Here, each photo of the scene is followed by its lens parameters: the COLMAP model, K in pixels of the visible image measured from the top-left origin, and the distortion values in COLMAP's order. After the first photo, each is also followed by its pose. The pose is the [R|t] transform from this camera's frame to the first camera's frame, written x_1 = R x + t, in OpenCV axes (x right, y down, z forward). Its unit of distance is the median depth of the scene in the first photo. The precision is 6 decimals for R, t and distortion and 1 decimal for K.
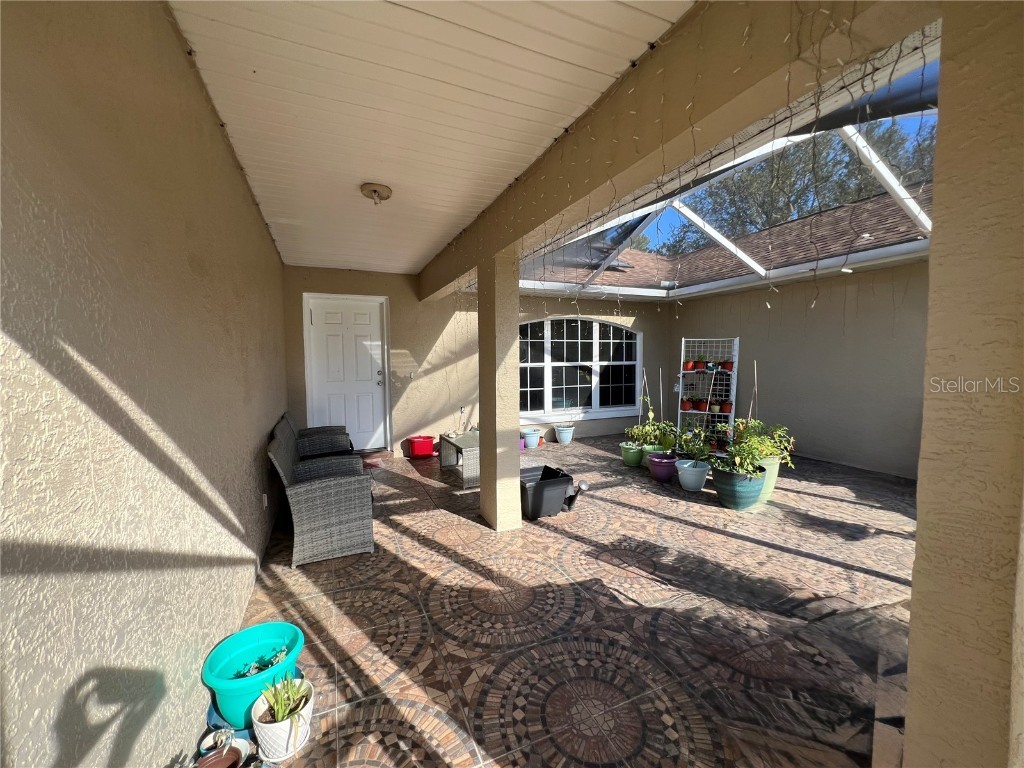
lens RADIAL K [[409.0, 0, 510.9], [0, 409.0, 382.5], [0, 0, 1]] dist [-0.000840, -0.000134]
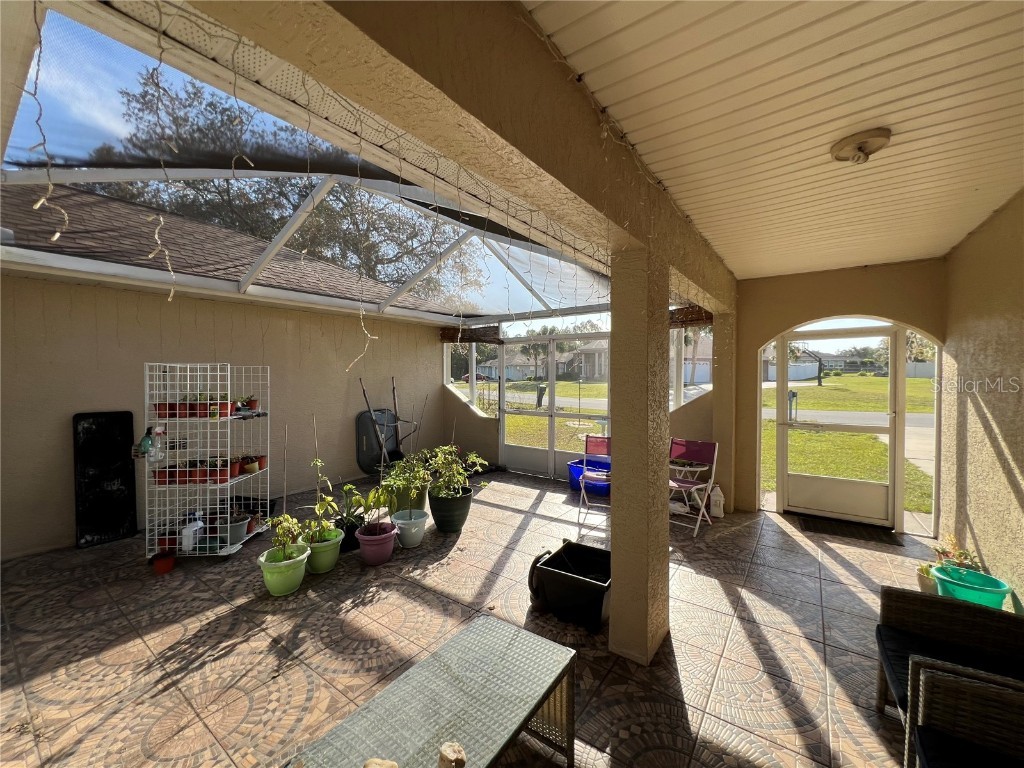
lens RADIAL K [[409.0, 0, 513.0], [0, 409.0, 384.7], [0, 0, 1]] dist [-0.000840, -0.000134]
pose [[-0.504111, -0.002156, 0.863636, -0.538672], [0.057854, 0.997666, 0.036260, -0.124949], [-0.861699, 0.068244, -0.502810, 1.600520]]
